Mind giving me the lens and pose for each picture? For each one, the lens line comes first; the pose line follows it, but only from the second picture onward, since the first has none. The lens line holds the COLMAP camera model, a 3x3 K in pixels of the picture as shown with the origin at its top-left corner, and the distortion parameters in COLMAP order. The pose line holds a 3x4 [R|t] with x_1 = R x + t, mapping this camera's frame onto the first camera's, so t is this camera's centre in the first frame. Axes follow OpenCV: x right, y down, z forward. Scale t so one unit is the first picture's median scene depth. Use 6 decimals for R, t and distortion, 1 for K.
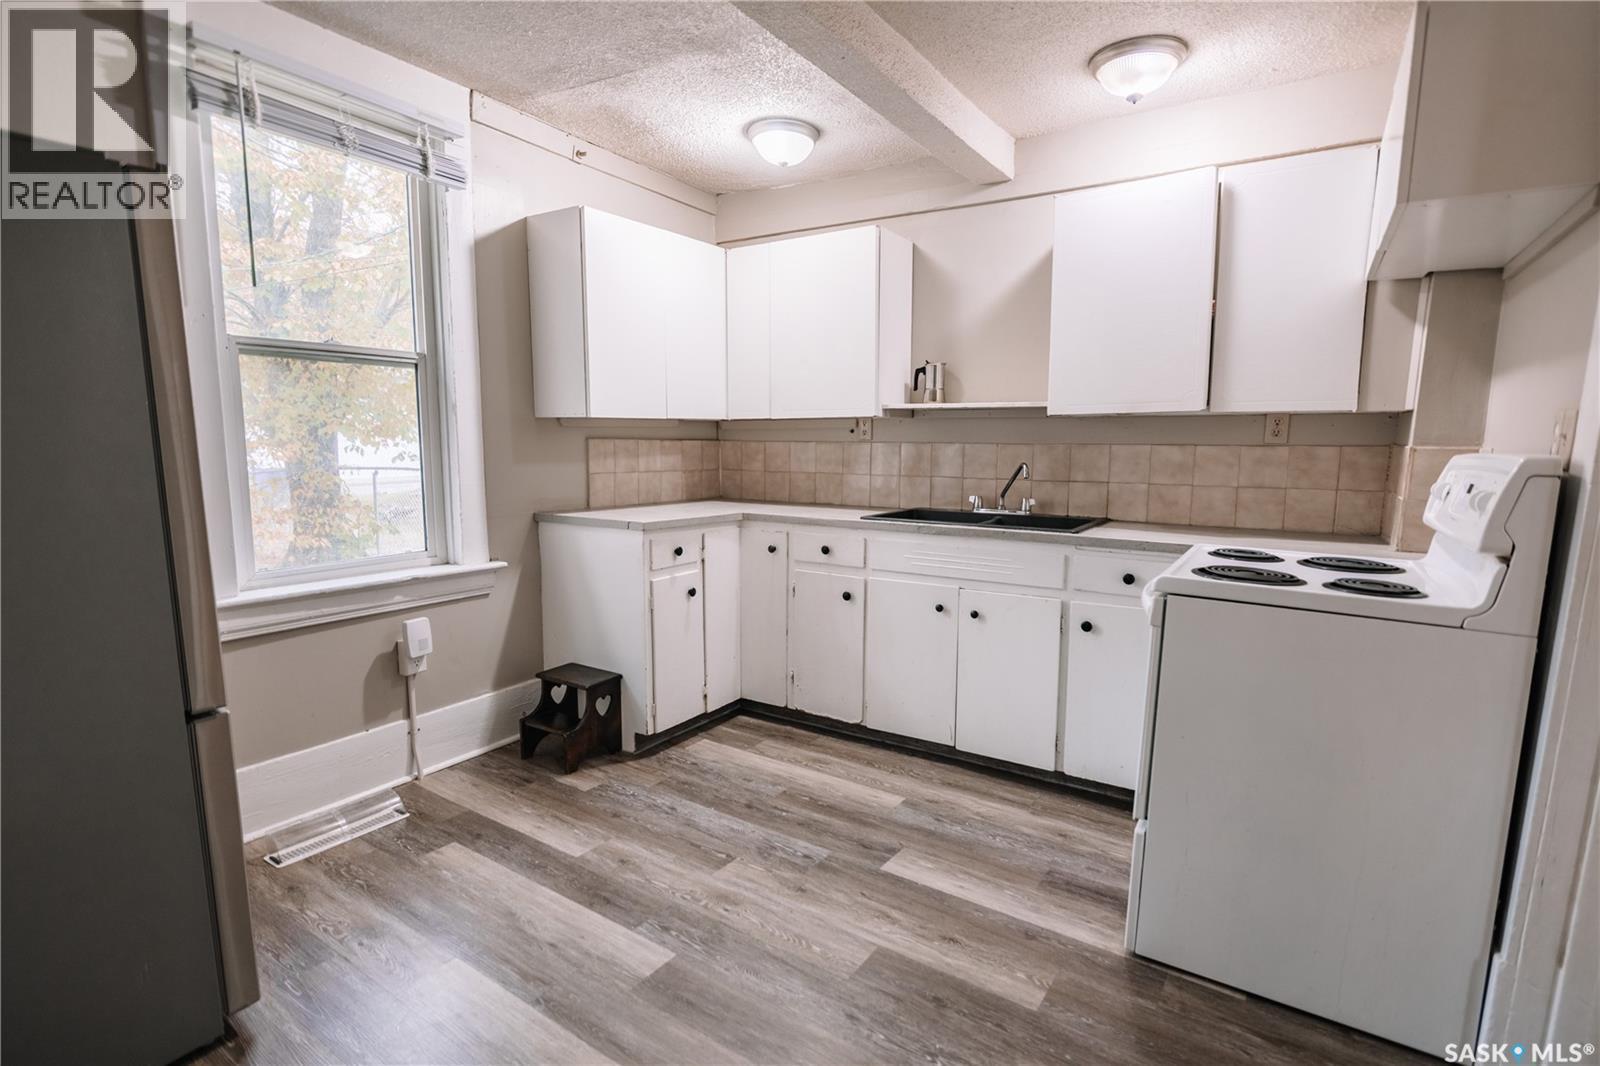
lens RADIAL K [[759.3, 0, 795.0], [0, 759.3, 535.5], [0, 0, 1]] dist [-0.003705, -0.000640]
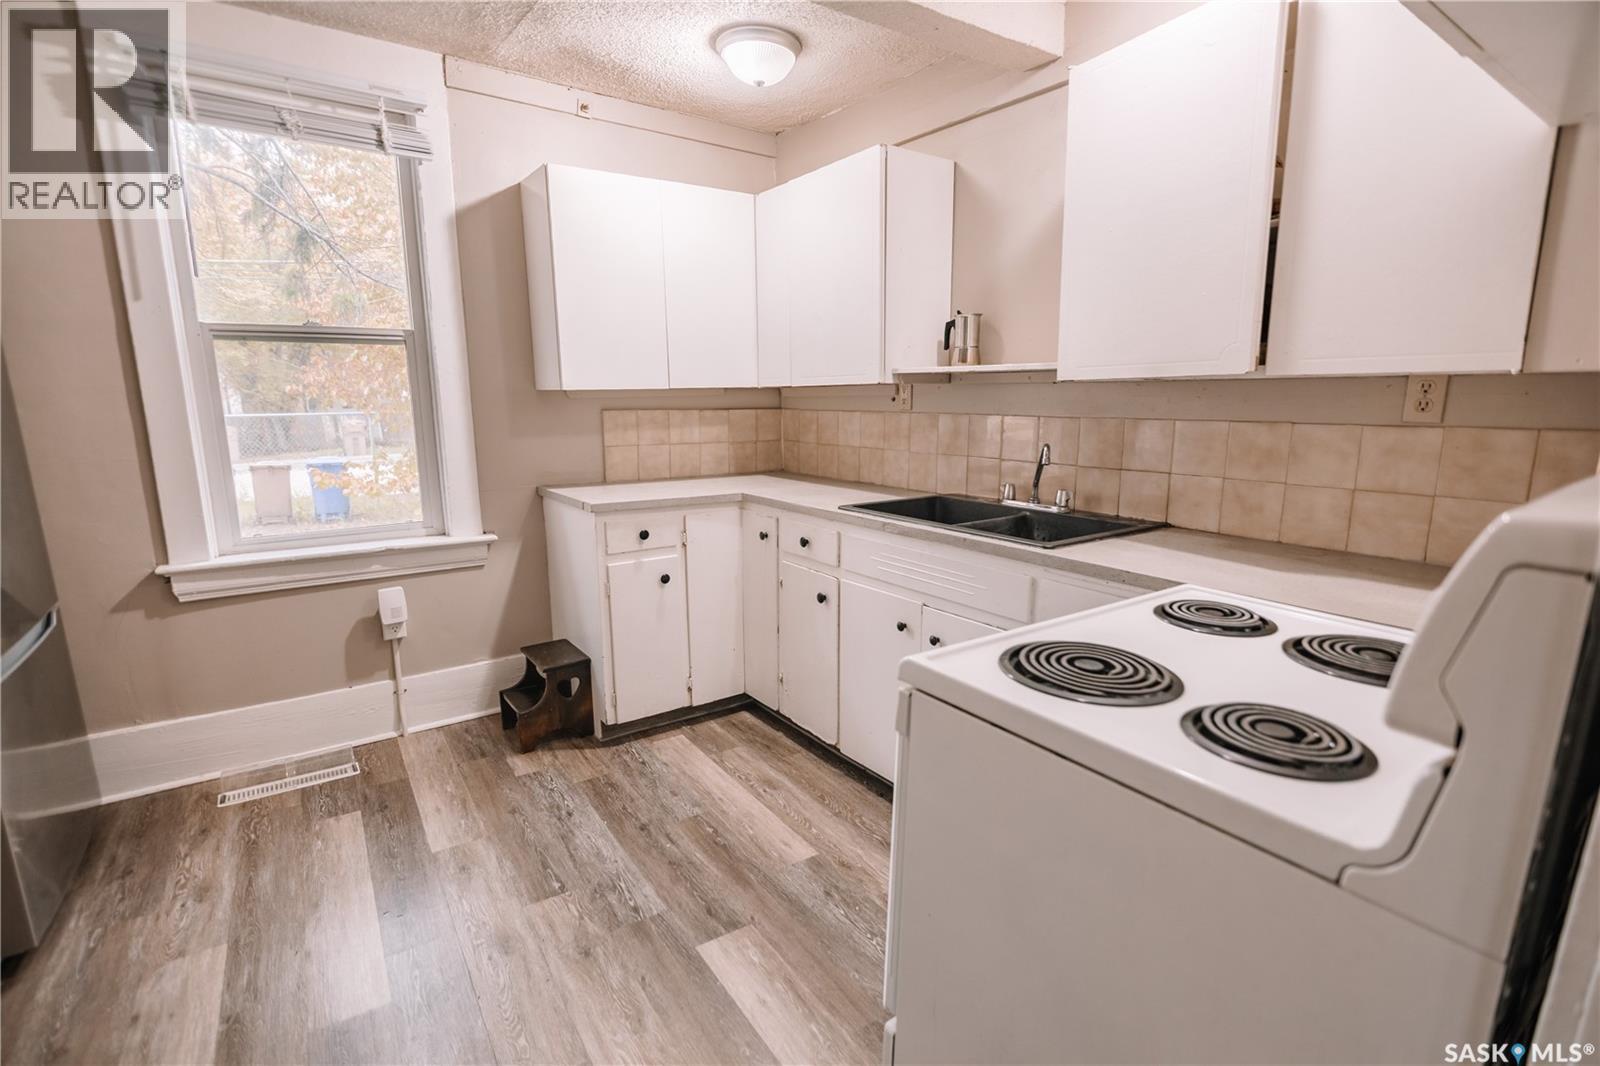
lens RADIAL K [[732.6, 0, 807.2], [0, 732.6, 532.9], [0, 0, 1]] dist [-0.003686, 0.000101]
pose [[0.932868, 0.058047, -0.355511, 0.353112], [-0.036327, 0.997059, 0.067474, -0.049542], [0.358383, -0.050030, 0.932233, 0.239101]]
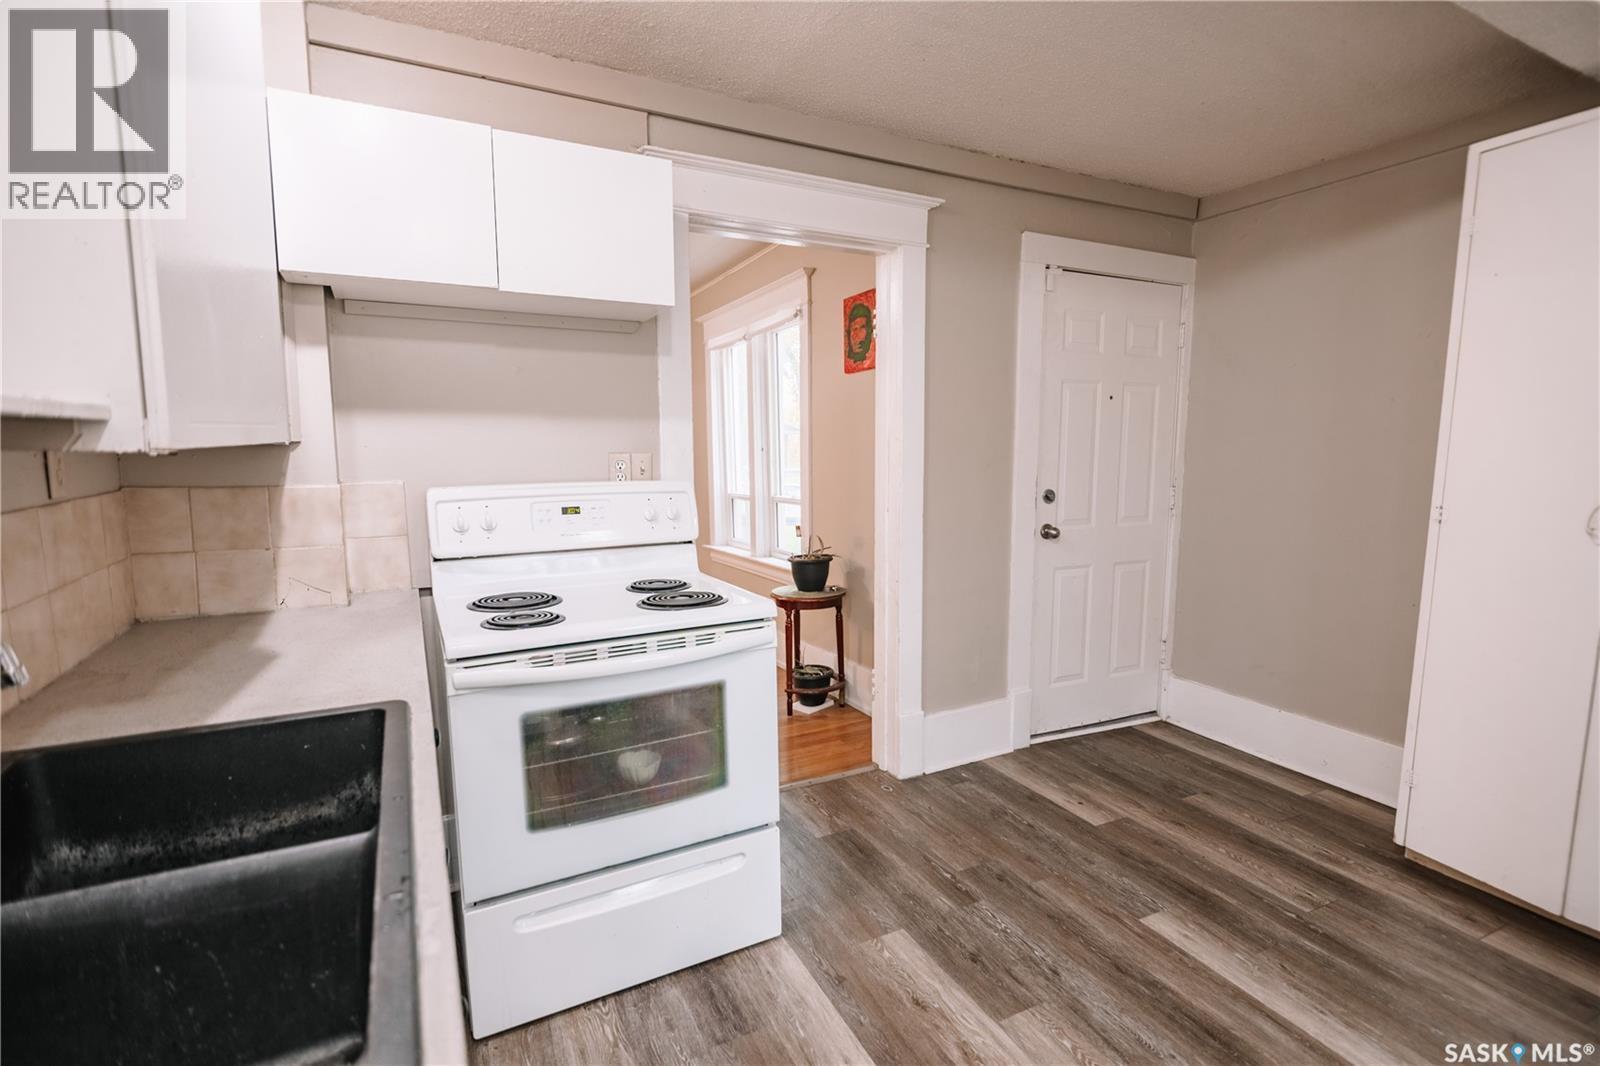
lens RADIAL K [[755.2, 0, 807.5], [0, 755.2, 534.6], [0, 0, 1]] dist [-0.002276, 0.000472]
pose [[-0.872262, -0.067438, 0.484366, -0.060817], [0.056490, 0.969922, 0.236771, -0.178165], [-0.485765, 0.233888, -0.842217, 1.092776]]
